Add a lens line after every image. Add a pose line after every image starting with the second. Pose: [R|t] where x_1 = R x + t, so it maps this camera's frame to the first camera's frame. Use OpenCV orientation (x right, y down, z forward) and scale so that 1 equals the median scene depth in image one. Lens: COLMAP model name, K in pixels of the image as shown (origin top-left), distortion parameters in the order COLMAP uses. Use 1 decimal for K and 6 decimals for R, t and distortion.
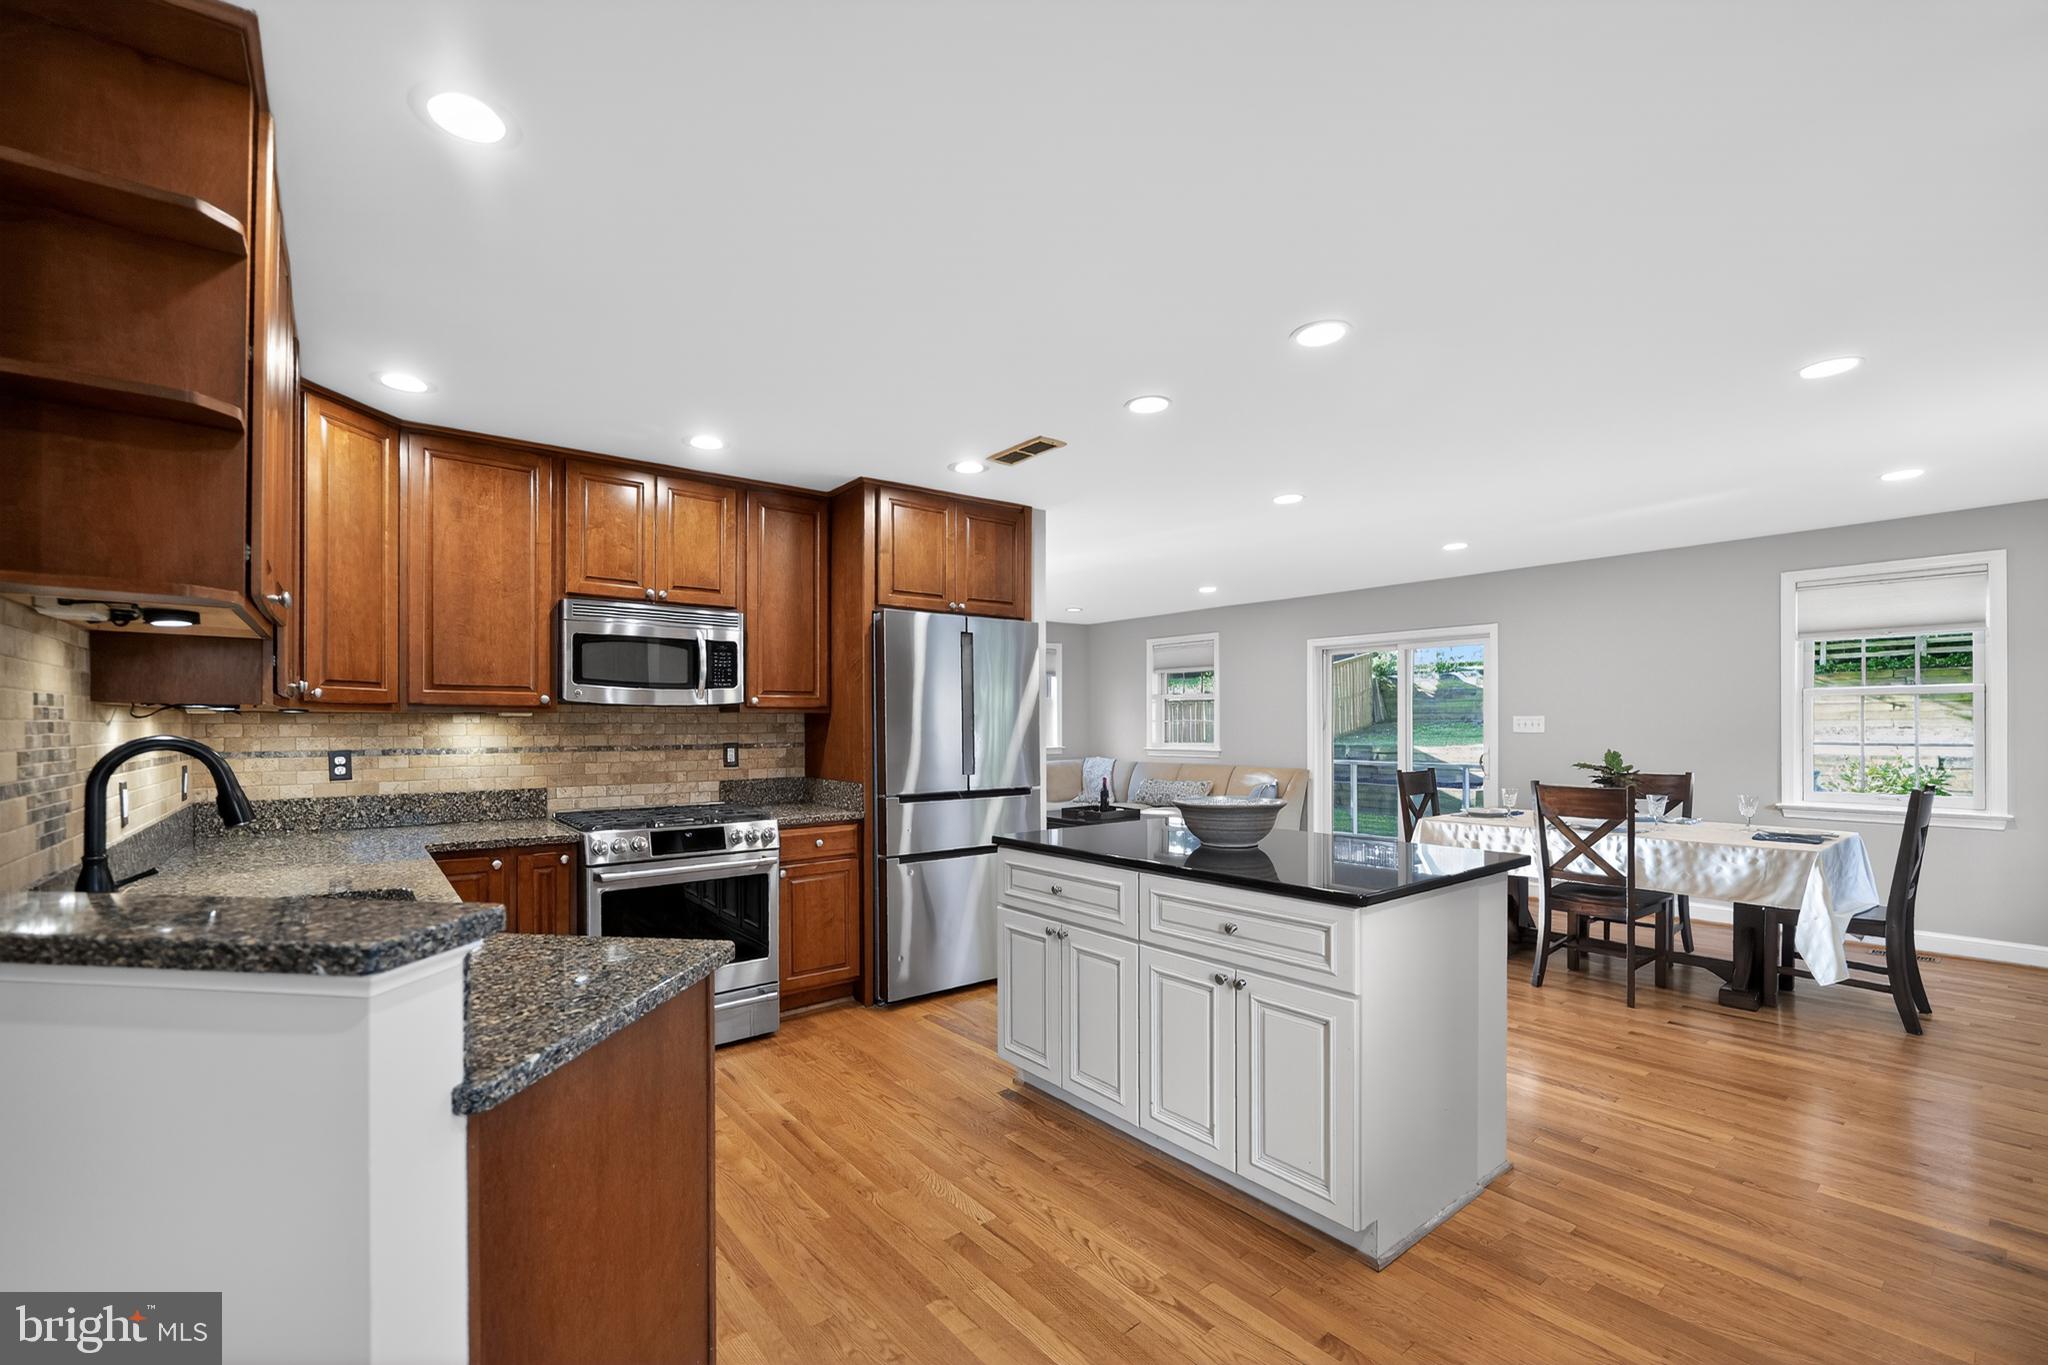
lens RADIAL K [[847.3, 0, 981.1], [0, 847.3, 726.5], [0, 0, 1]] dist [-0.009839, 0.000387]
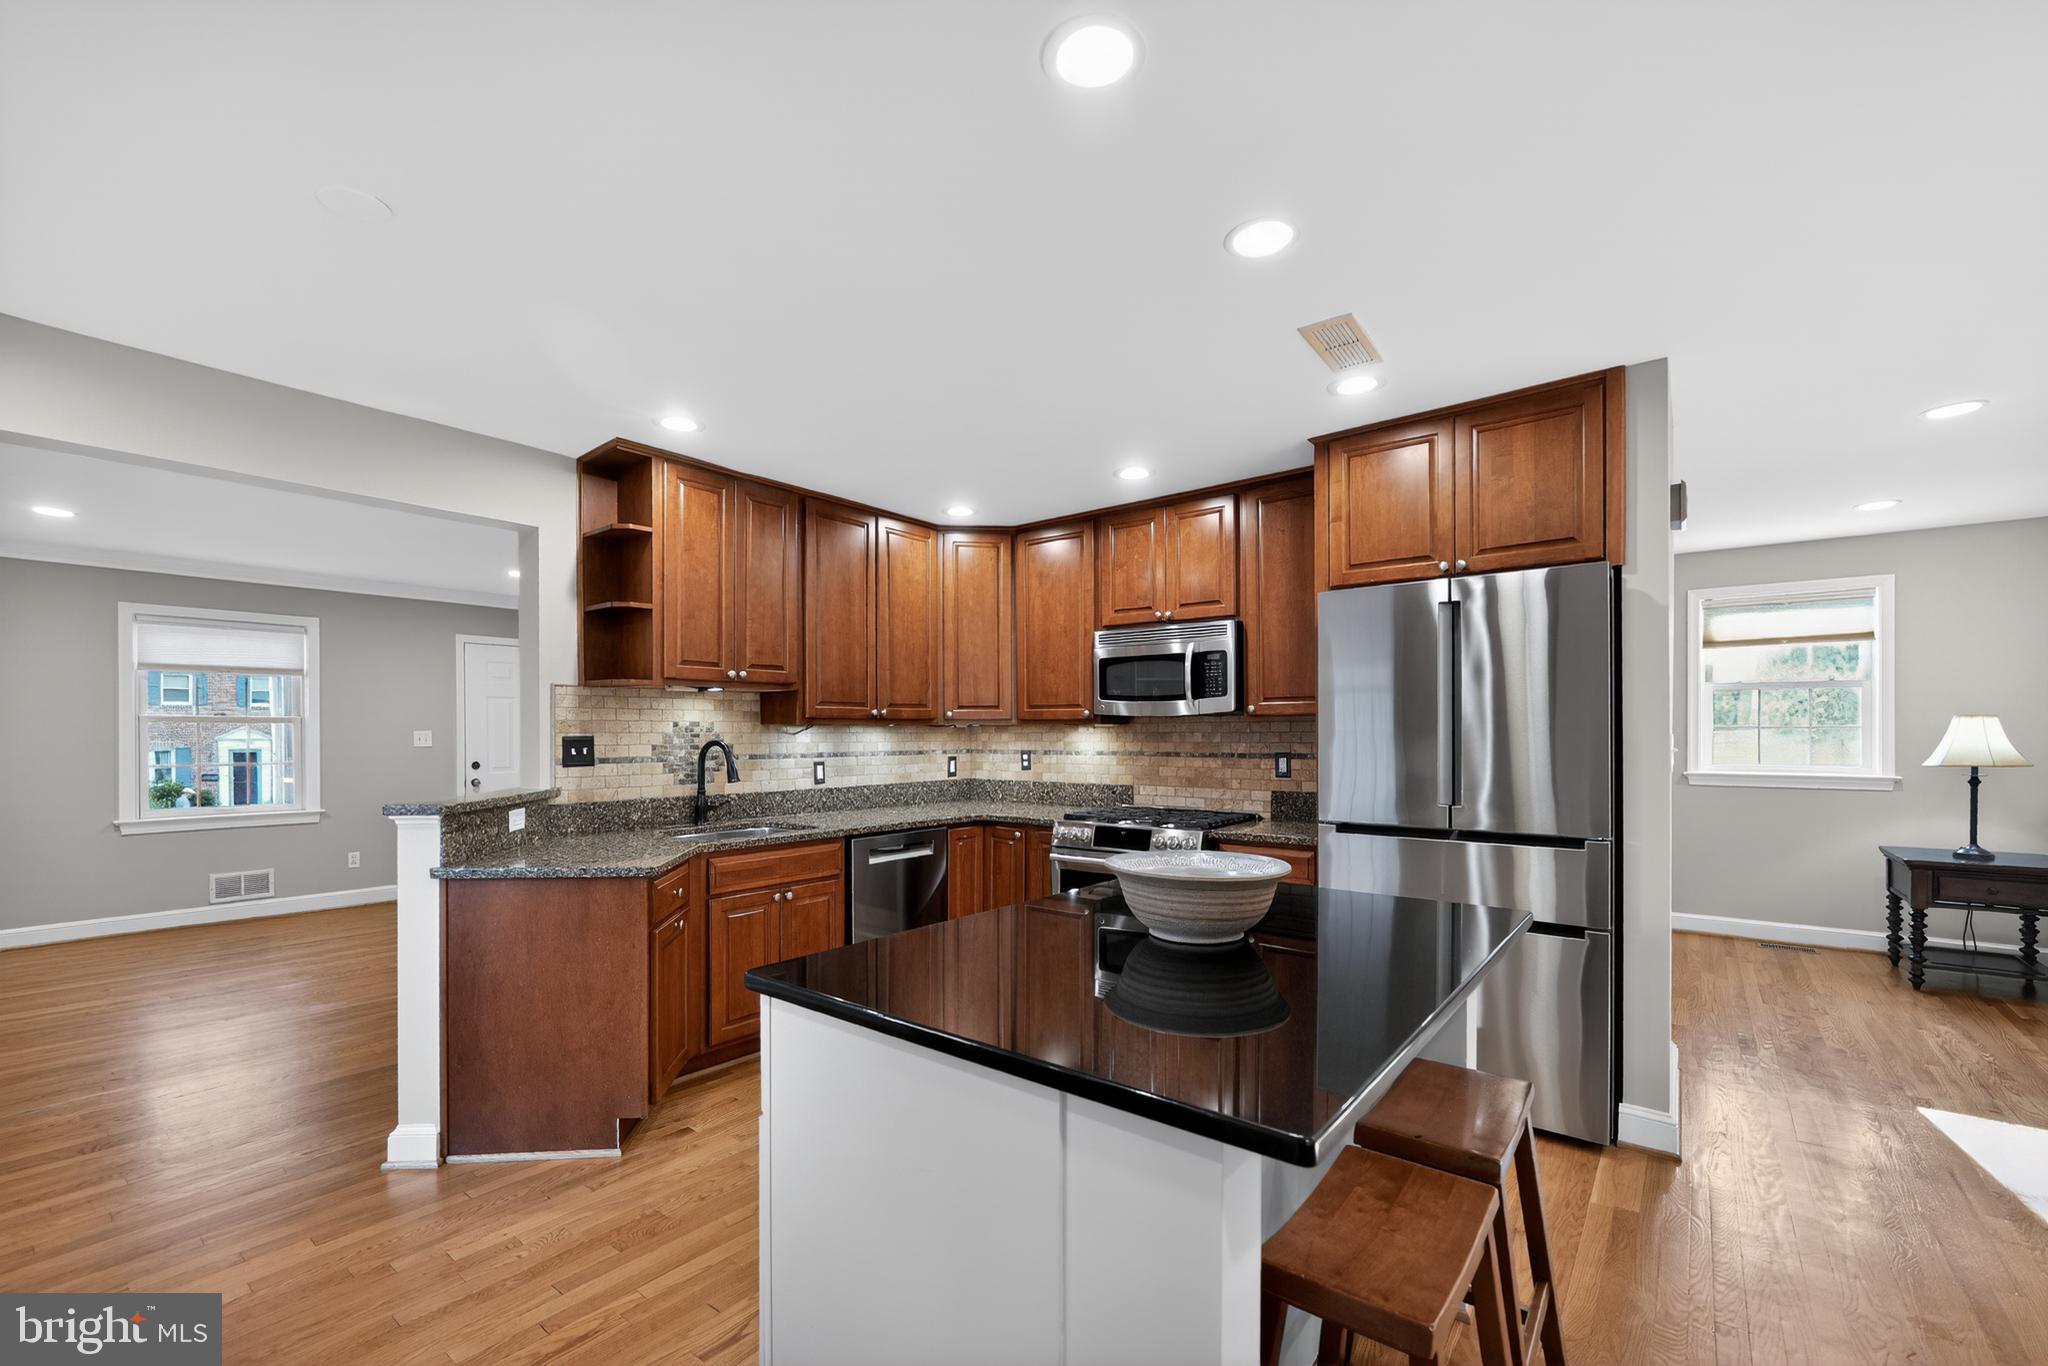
lens RADIAL K [[847.3, 0, 1034.2], [0, 847.3, 731.7], [0, 0, 1]] dist [-0.009839, 0.000387]
pose [[0.261822, -0.000296, -0.965116, 0.631059], [-0.000581, 1.000000, -0.000465, -0.004028], [0.965116, 0.000683, 0.261822, 0.542448]]
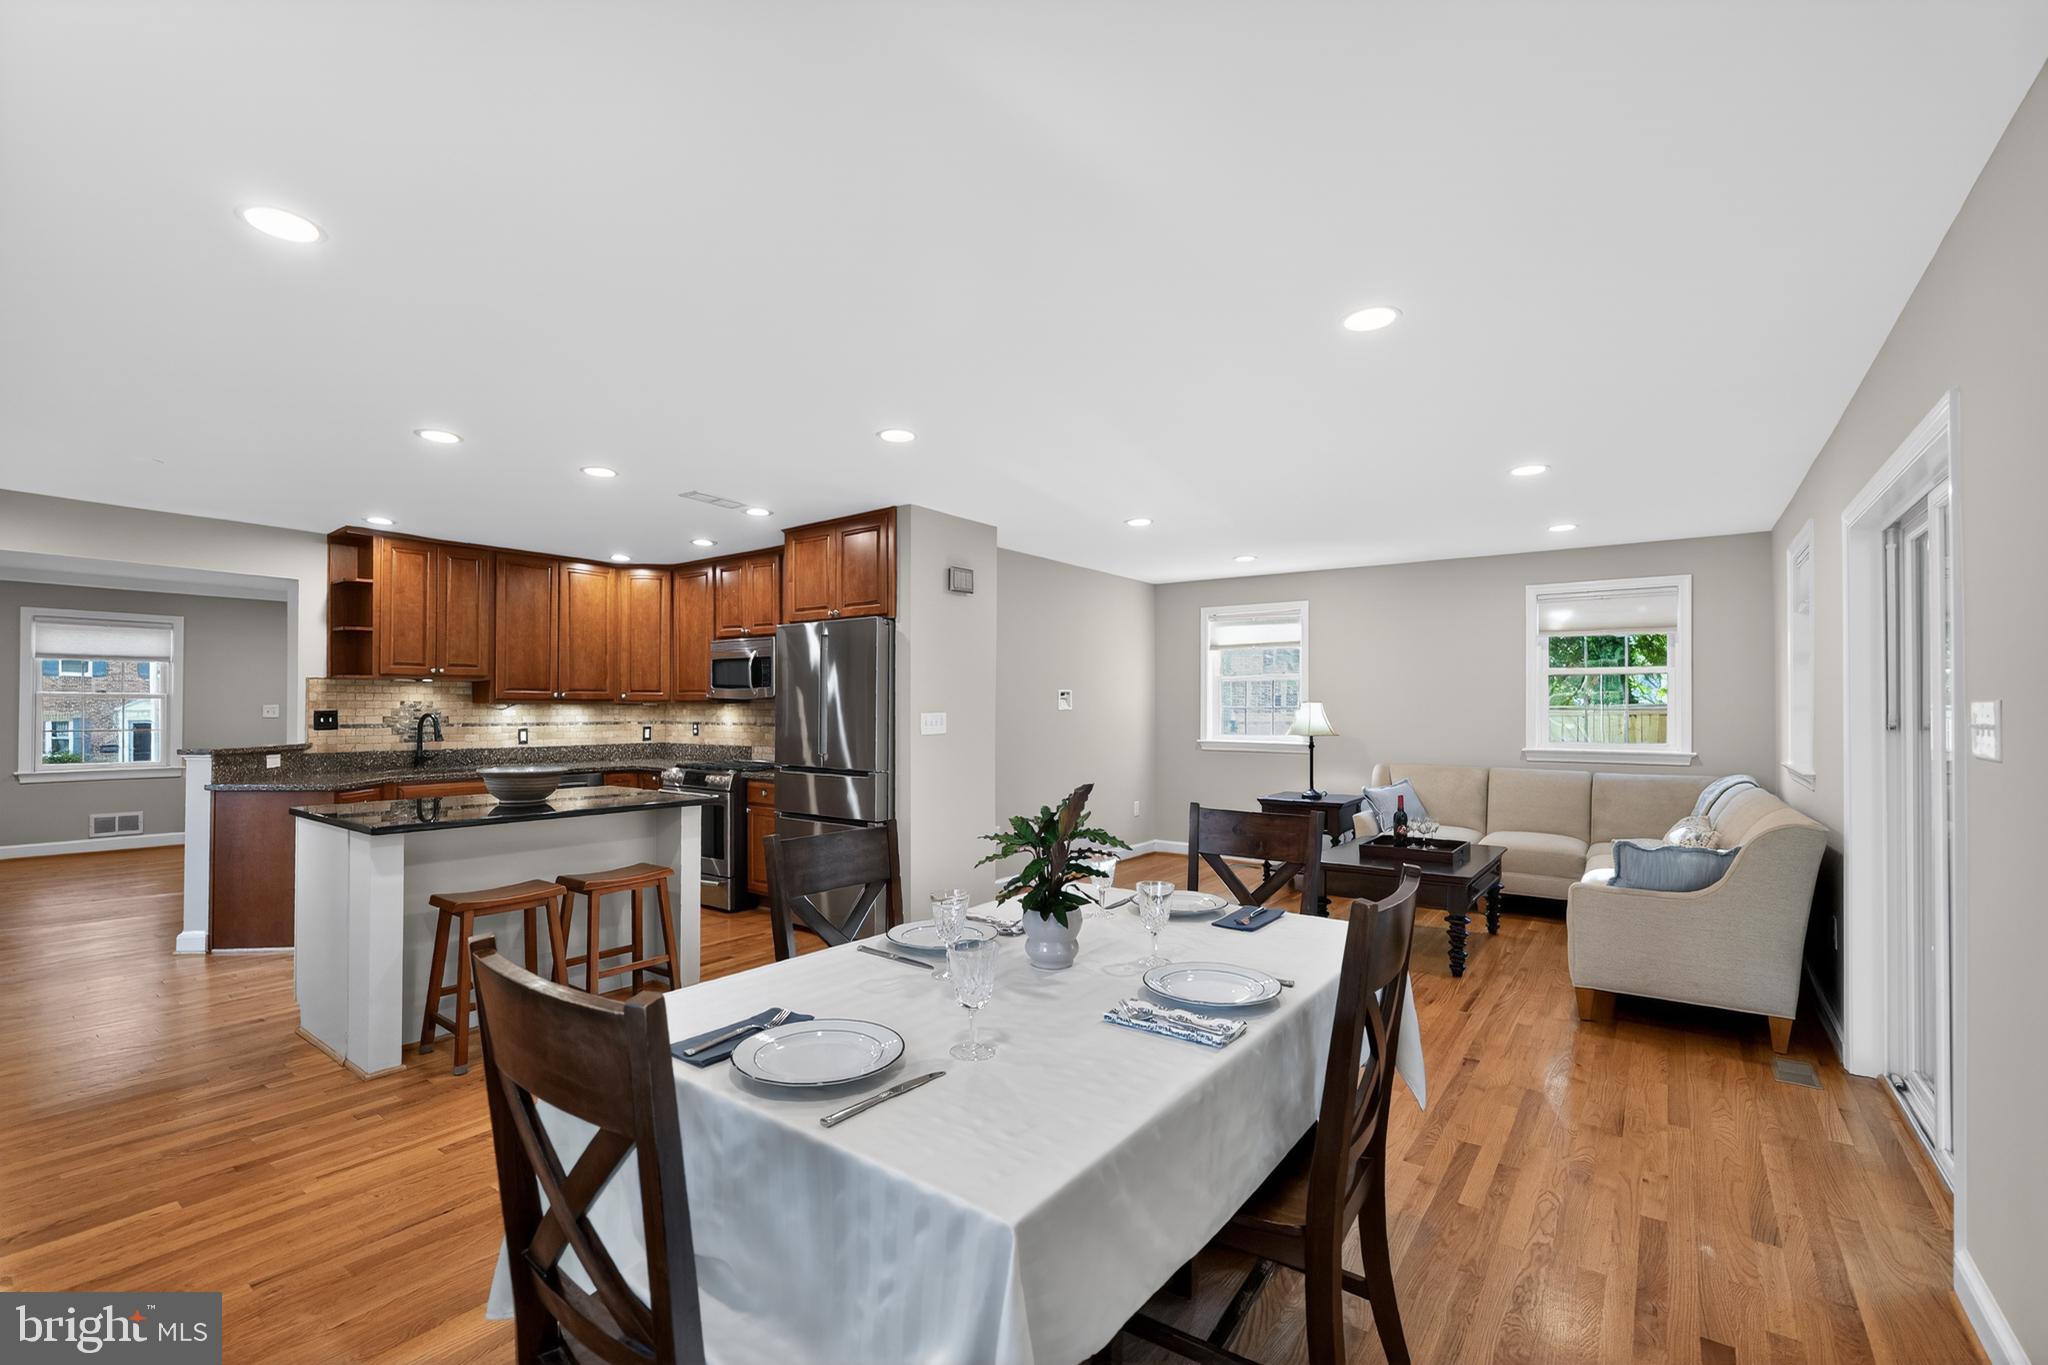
lens RADIAL K [[879.9, 0, 1022.7], [0, 879.9, 696.0], [0, 0, 1]] dist [-0.001903, 0.000028]
pose [[0.286027, -0.010998, -0.958158, 1.397799], [-0.005836, 0.999896, -0.013219, -0.010992], [0.958204, 0.009373, 0.285933, 1.017688]]
